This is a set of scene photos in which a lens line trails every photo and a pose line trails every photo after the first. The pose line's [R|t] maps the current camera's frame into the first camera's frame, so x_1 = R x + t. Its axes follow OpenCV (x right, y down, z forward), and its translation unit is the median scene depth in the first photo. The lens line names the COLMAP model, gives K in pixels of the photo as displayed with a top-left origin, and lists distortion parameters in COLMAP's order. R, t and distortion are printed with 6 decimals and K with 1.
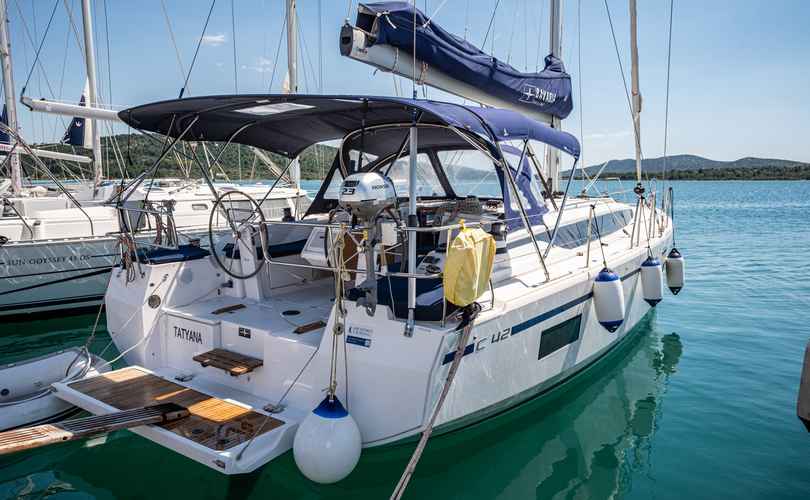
lens RADIAL K [[631.4, 0, 405.0], [0, 631.4, 250.0], [0, 0, 1]] dist [-0.000112, 0.001183]
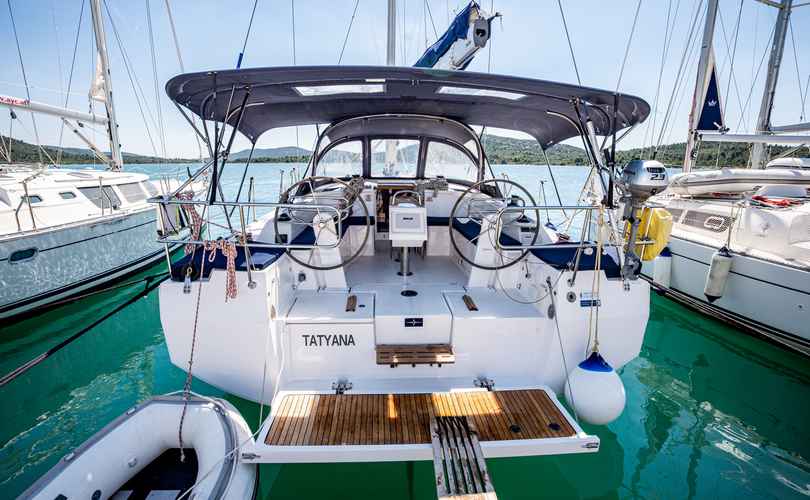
lens RADIAL K [[426.1, 0, 405.0], [0, 426.1, 250.0], [0, 0, 1]] dist [-0.043590, 0.000979]
pose [[0.760221, -0.135029, 0.635477, -0.621635], [0.074280, 0.989813, 0.121459, -0.057868], [-0.645404, -0.045132, 0.762507, 0.467599]]
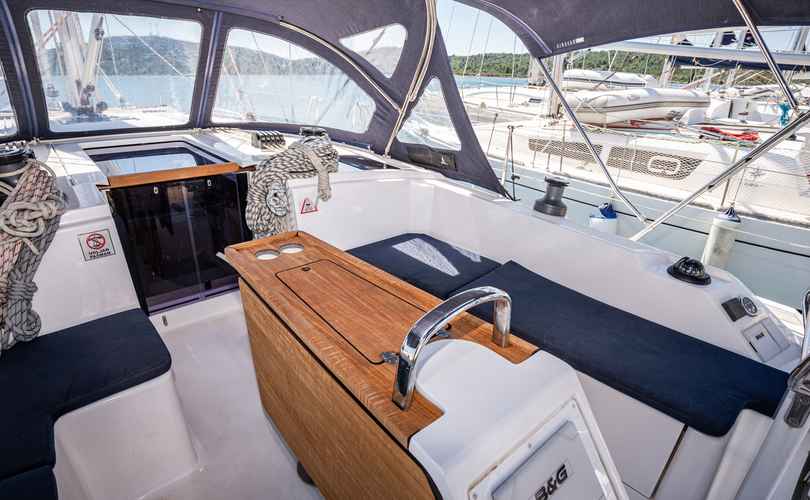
lens RADIAL K [[426.1, 0, 405.0], [0, 426.1, 250.0], [0, 0, 1]] dist [-0.043590, 0.000979]
pose [[0.194854, -0.389556, 0.900155, -0.225258], [0.103934, 0.920779, 0.375983, -0.137640], [-0.975310, 0.020295, 0.219906, 1.058207]]
